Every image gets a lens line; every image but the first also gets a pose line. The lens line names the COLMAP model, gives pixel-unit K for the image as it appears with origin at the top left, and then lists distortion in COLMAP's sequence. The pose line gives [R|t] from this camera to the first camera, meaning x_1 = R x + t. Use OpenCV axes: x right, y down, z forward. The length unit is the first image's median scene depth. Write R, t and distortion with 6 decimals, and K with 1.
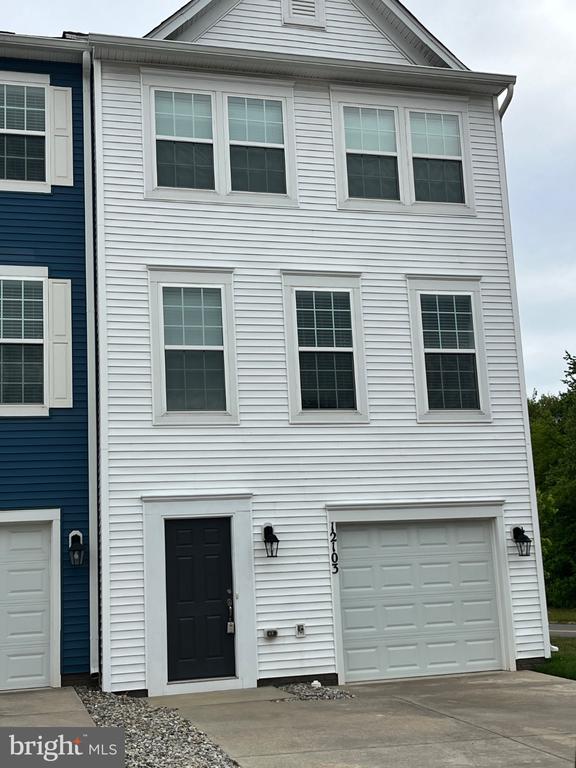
lens RADIAL K [[990.2, 0, 287.7], [0, 990.2, 384.4], [0, 0, 1]] dist [0.077017, 0.000000]
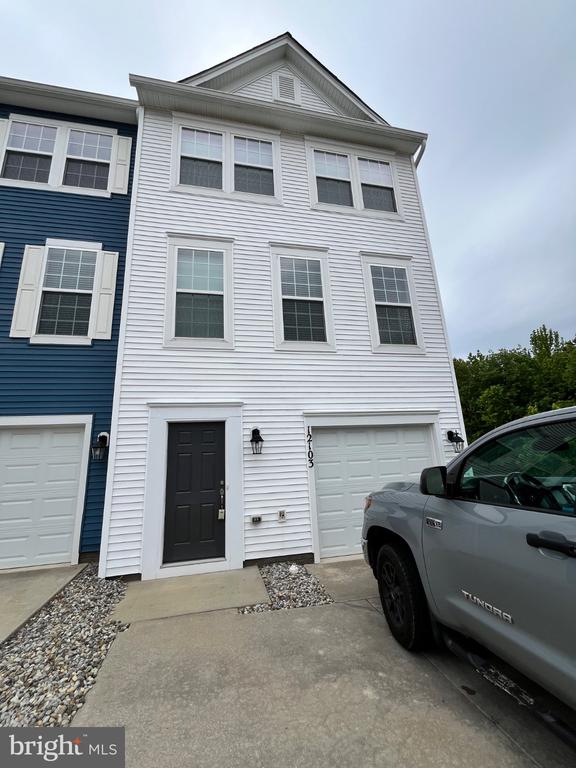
lens RADIAL K [[306.7, 0, 283.2], [0, 306.7, 382.0], [0, 0, 1]] dist [-0.000243, 0.000135]
pose [[0.997620, -0.012737, -0.067761, 0.039750], [0.009414, 0.998748, -0.049126, 0.100515], [0.068302, 0.048371, 0.996491, 0.599643]]
